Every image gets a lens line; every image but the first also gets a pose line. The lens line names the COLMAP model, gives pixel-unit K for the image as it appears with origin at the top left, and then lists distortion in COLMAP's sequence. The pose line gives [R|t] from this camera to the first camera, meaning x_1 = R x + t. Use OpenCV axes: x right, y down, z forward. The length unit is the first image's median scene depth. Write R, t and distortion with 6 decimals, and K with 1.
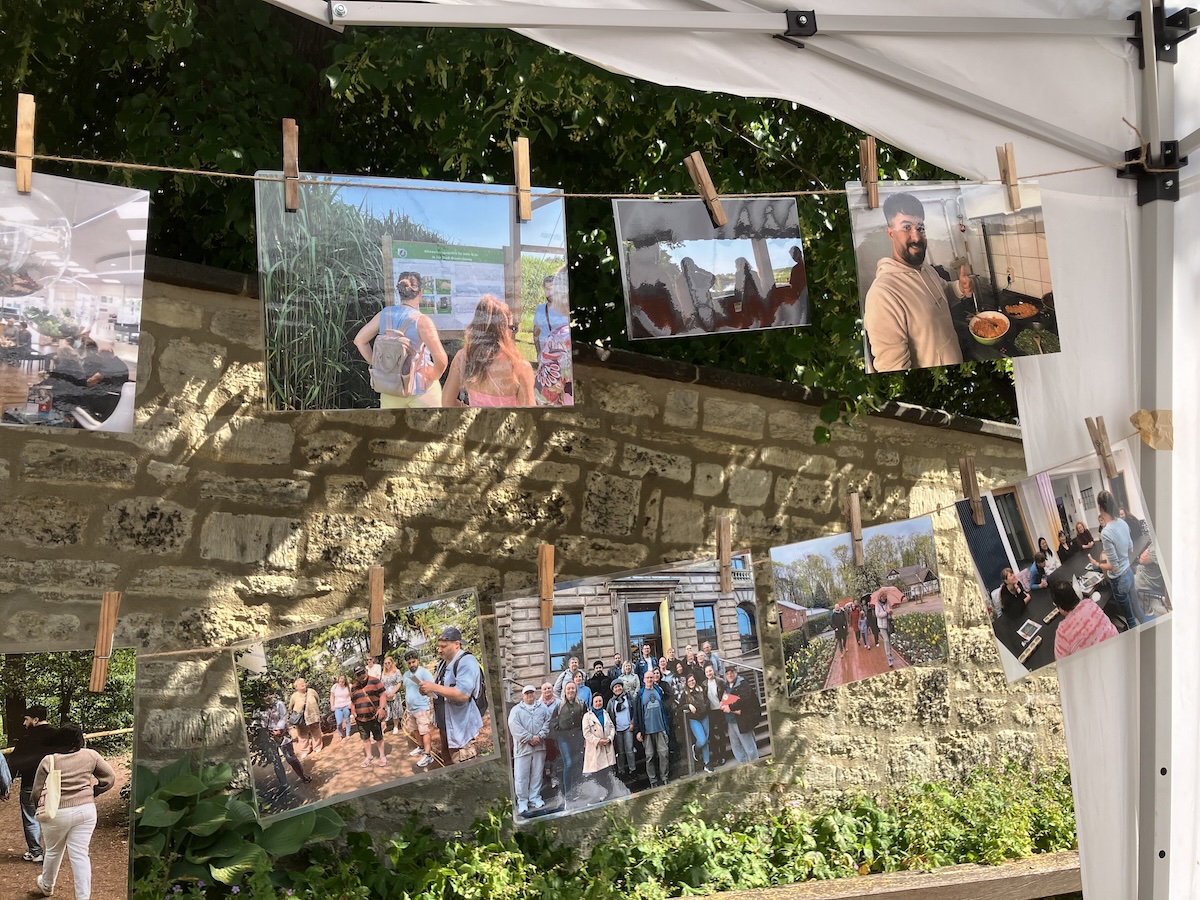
lens RADIAL K [[977.4, 0, 600.5], [0, 977.4, 447.2], [0, 0, 1]] dist [0.015102, -0.005304]
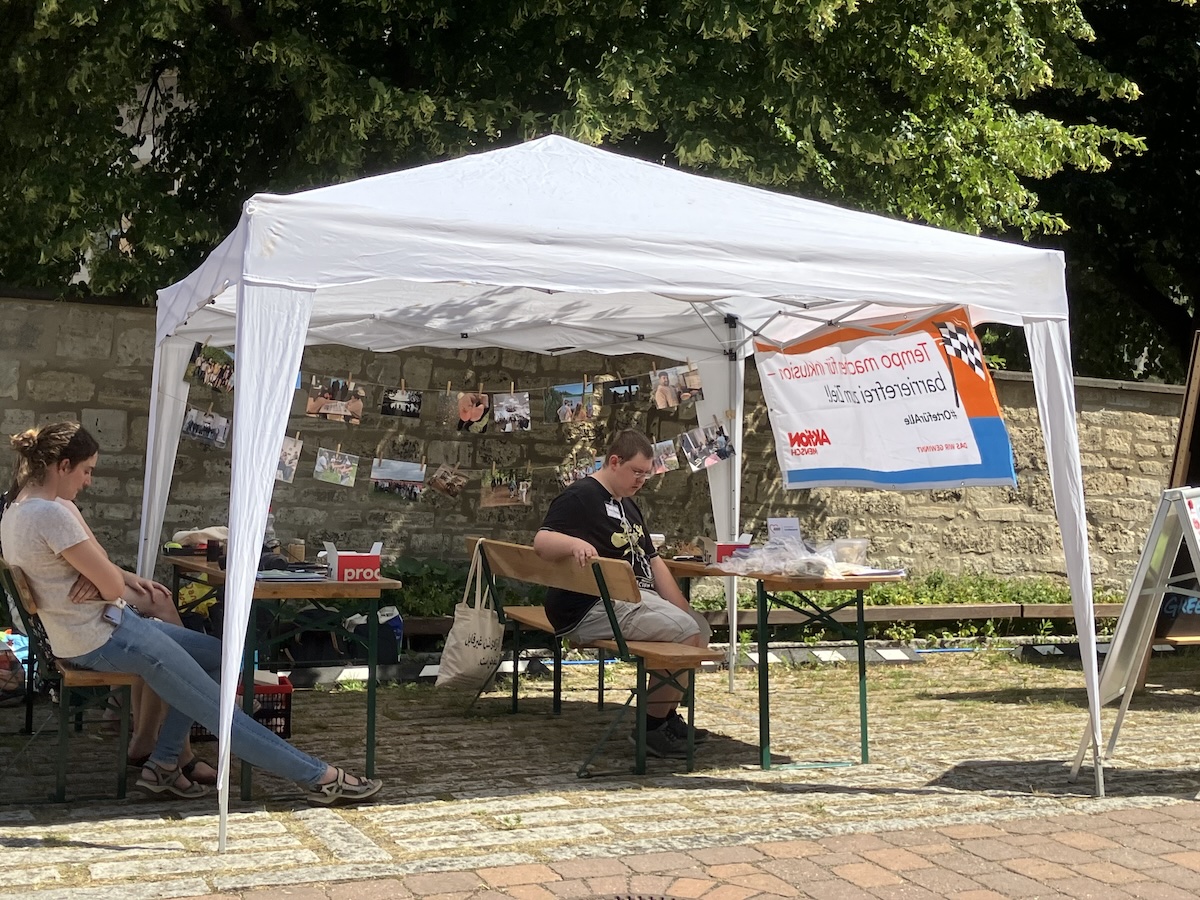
lens RADIAL K [[1659.4, 0, 600.1], [0, 1659.4, 452.1], [0, 0, 1]] dist [0.096545, 0.000000]
pose [[0.997466, -0.040985, -0.058161, 0.161239], [0.046280, 0.994607, 0.092815, -0.223557], [0.054044, -0.095272, 0.993983, -2.515284]]
